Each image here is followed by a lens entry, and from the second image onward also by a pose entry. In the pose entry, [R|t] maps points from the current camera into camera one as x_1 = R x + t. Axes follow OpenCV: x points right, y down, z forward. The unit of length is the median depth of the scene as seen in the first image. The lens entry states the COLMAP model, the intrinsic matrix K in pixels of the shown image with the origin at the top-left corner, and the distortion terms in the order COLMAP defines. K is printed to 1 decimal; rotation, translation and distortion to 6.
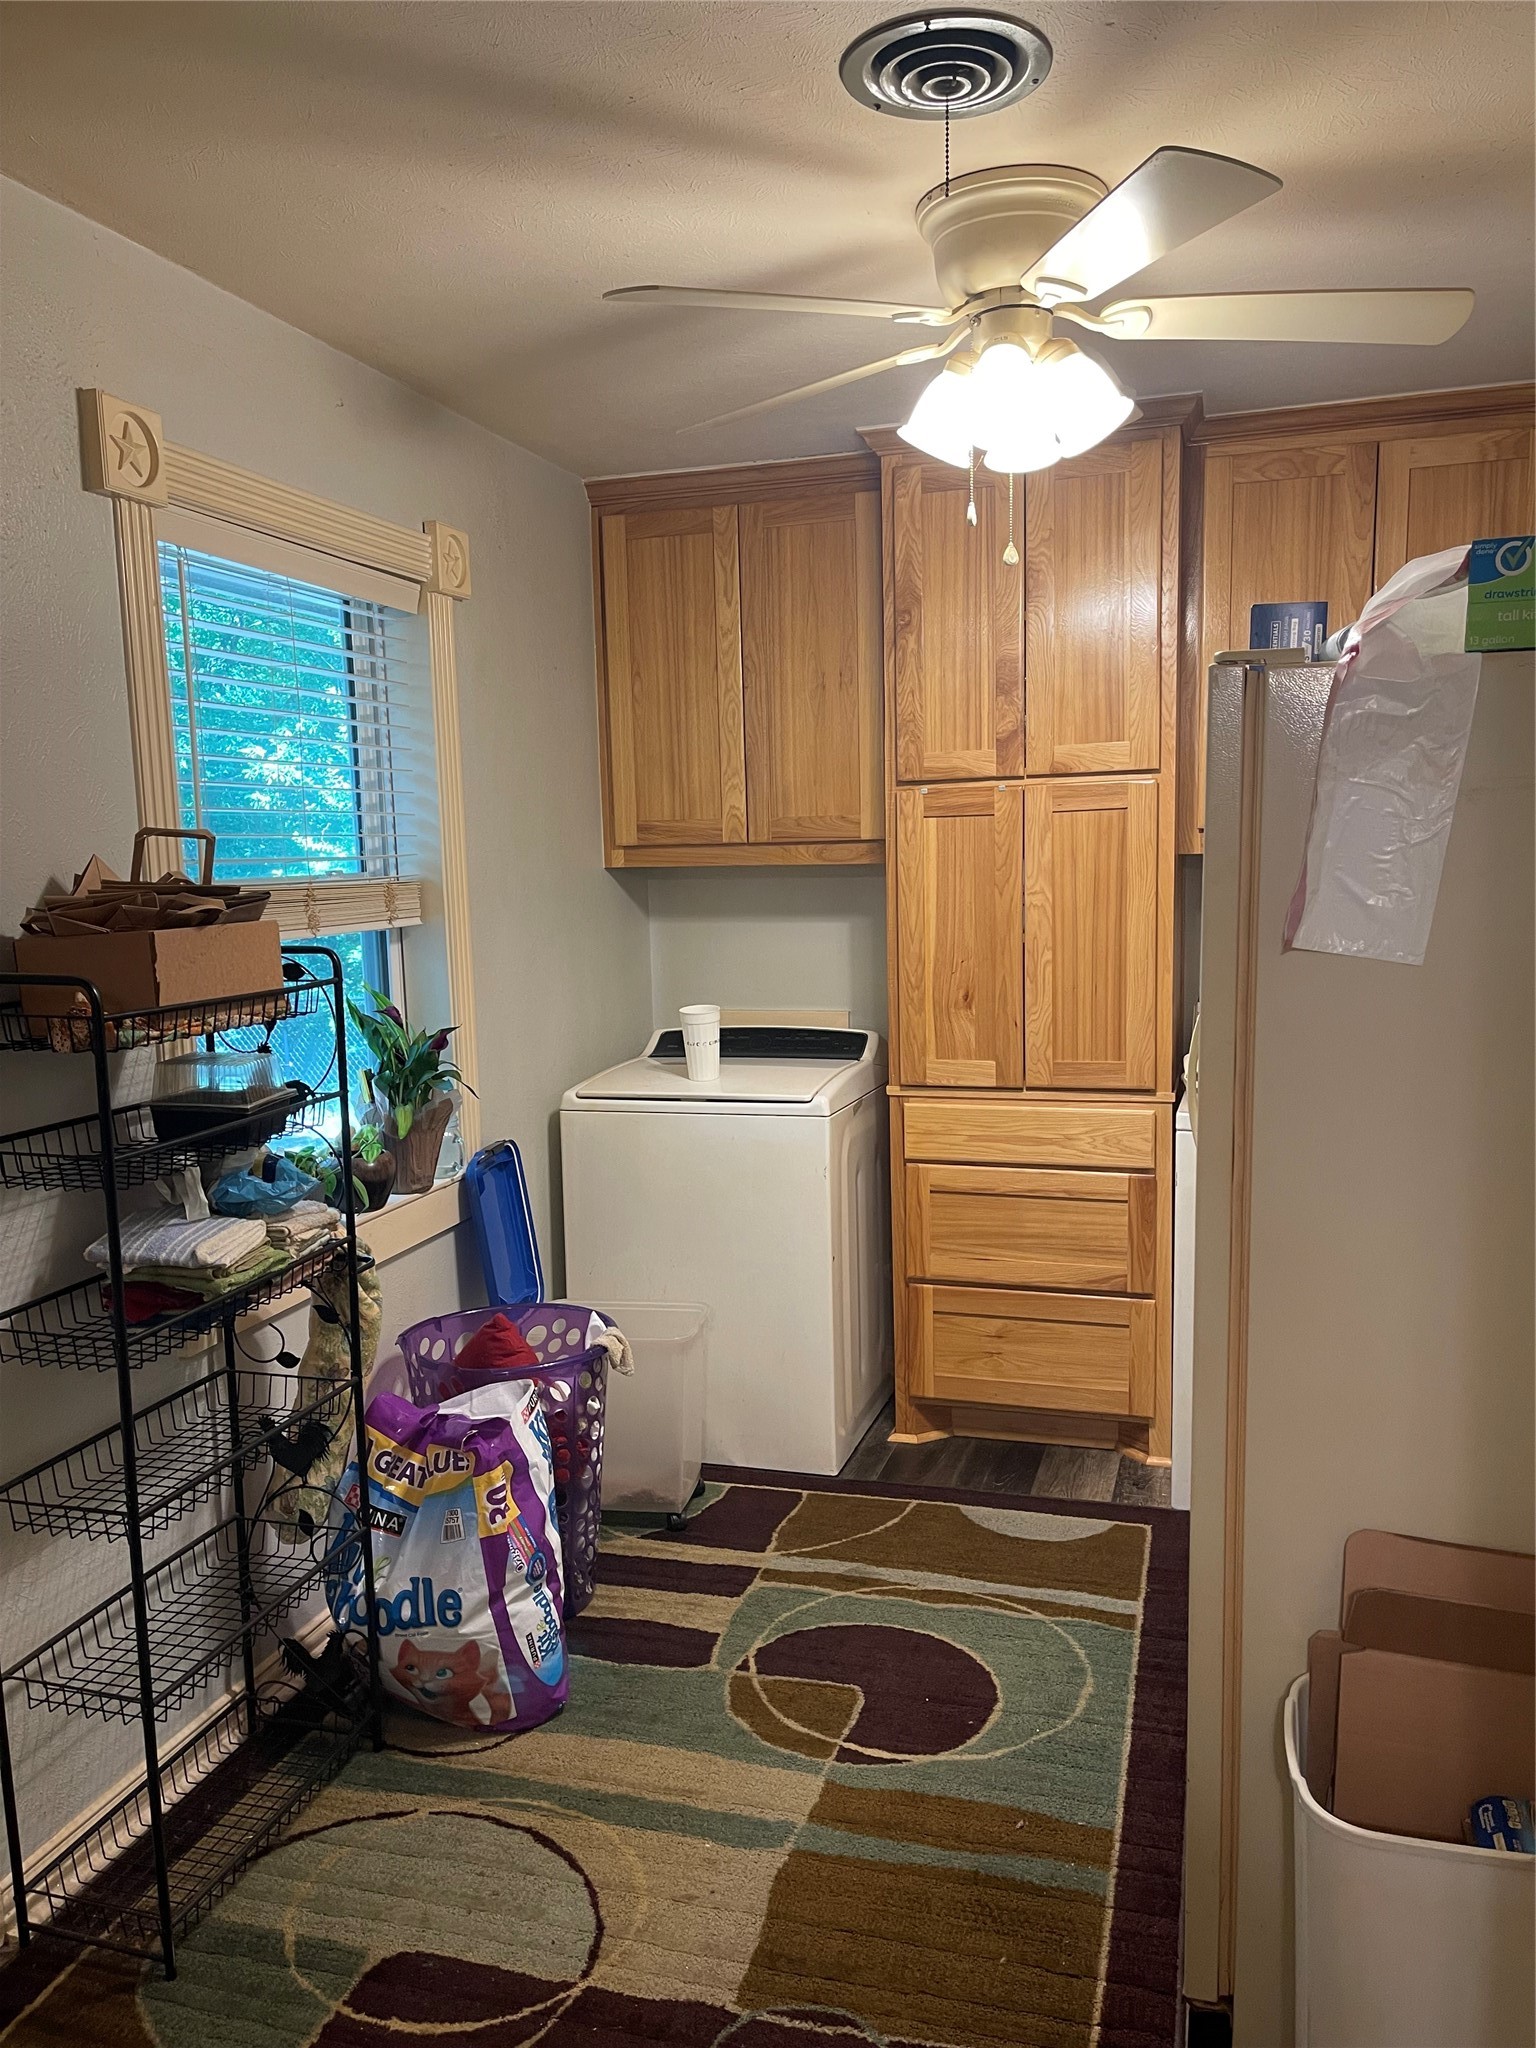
lens RADIAL K [[1530.8, 0, 766.4], [0, 1530.8, 1021.7], [0, 0, 1]] dist [0.004366, 0.000580]
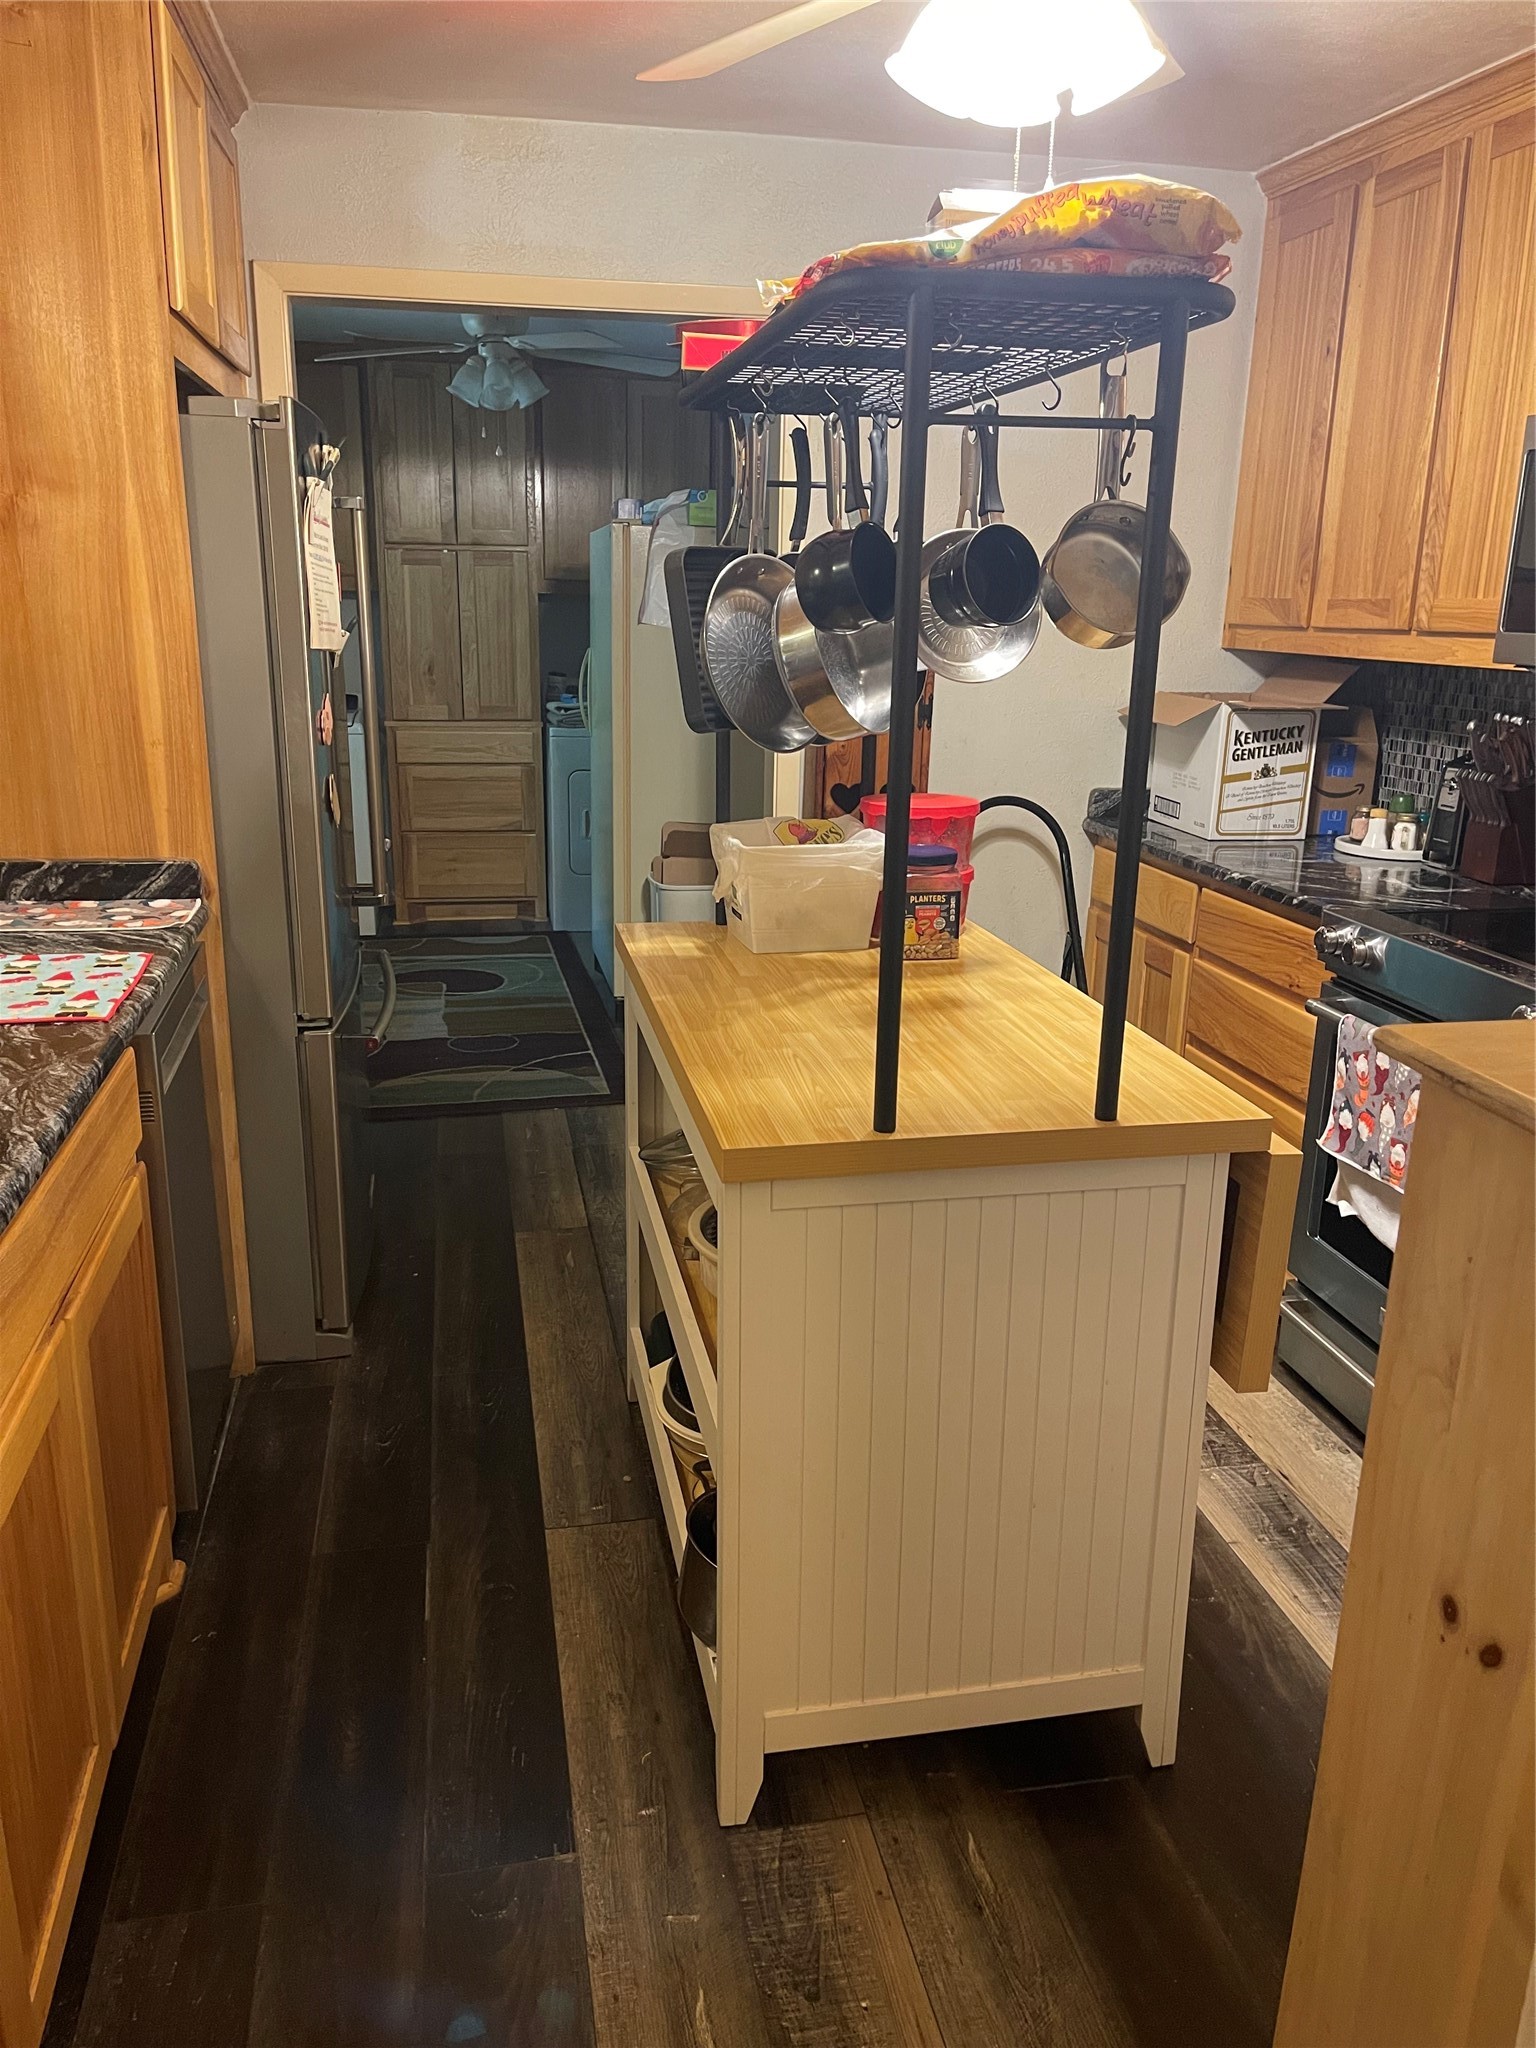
lens RADIAL K [[1530.8, 0, 762.3], [0, 1530.8, 1021.5], [0, 0, 1]] dist [0.004366, 0.000580]
pose [[0.877359, -0.097844, 0.469753, -0.418189], [0.021324, 0.985973, 0.165539, 0.103723], [-0.479361, -0.135220, 0.867138, -0.821493]]
